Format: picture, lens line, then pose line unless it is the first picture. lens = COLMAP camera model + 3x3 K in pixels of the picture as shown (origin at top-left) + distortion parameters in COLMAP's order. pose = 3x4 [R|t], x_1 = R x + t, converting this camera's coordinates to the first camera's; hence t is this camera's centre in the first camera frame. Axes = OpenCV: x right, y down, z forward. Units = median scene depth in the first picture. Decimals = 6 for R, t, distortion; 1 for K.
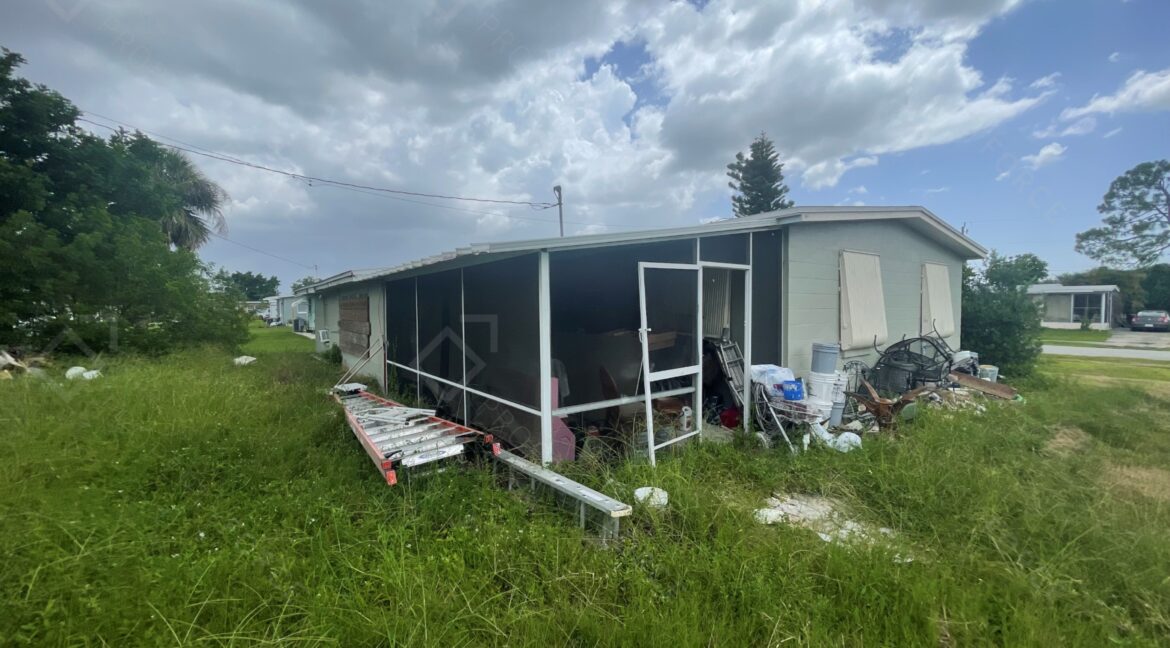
lens RADIAL K [[470.8, 0, 591.3], [0, 470.8, 331.0], [0, 0, 1]] dist [-0.000991, -0.000726]
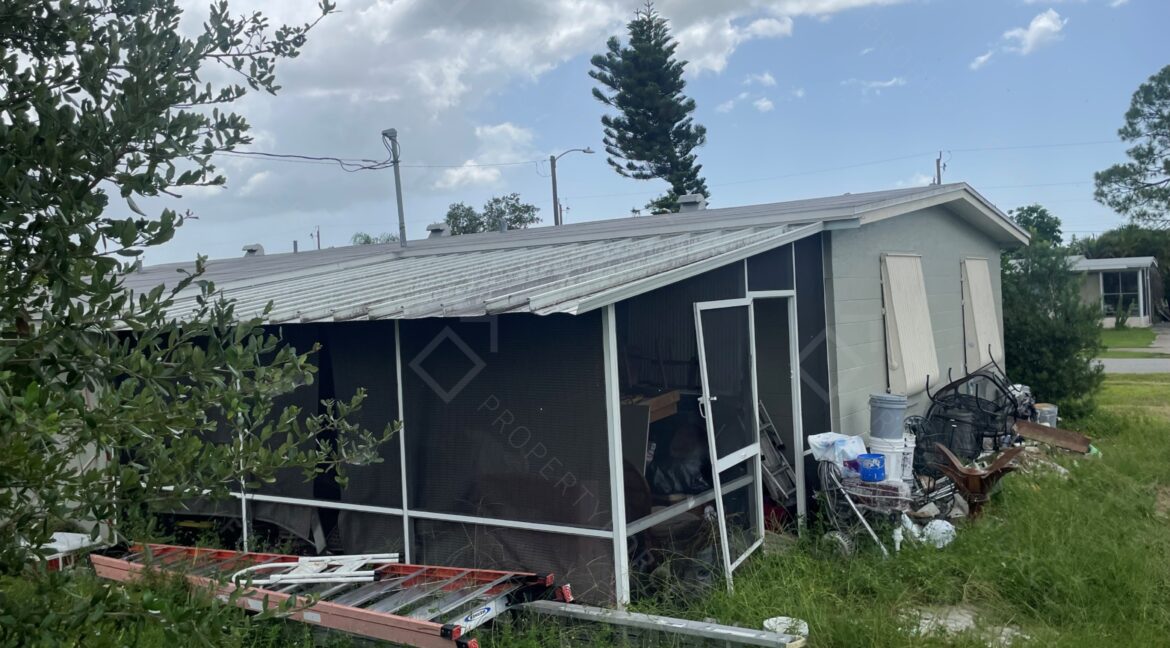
lens RADIAL K [[1004.5, 0, 576.5], [0, 1004.5, 319.9], [0, 0, 1]] dist [0.042940, -0.074952]
pose [[0.945742, -0.042851, 0.322080, -0.110271], [0.056136, 0.997908, -0.032069, -0.016879], [-0.320032, 0.048410, 0.946169, -0.071386]]
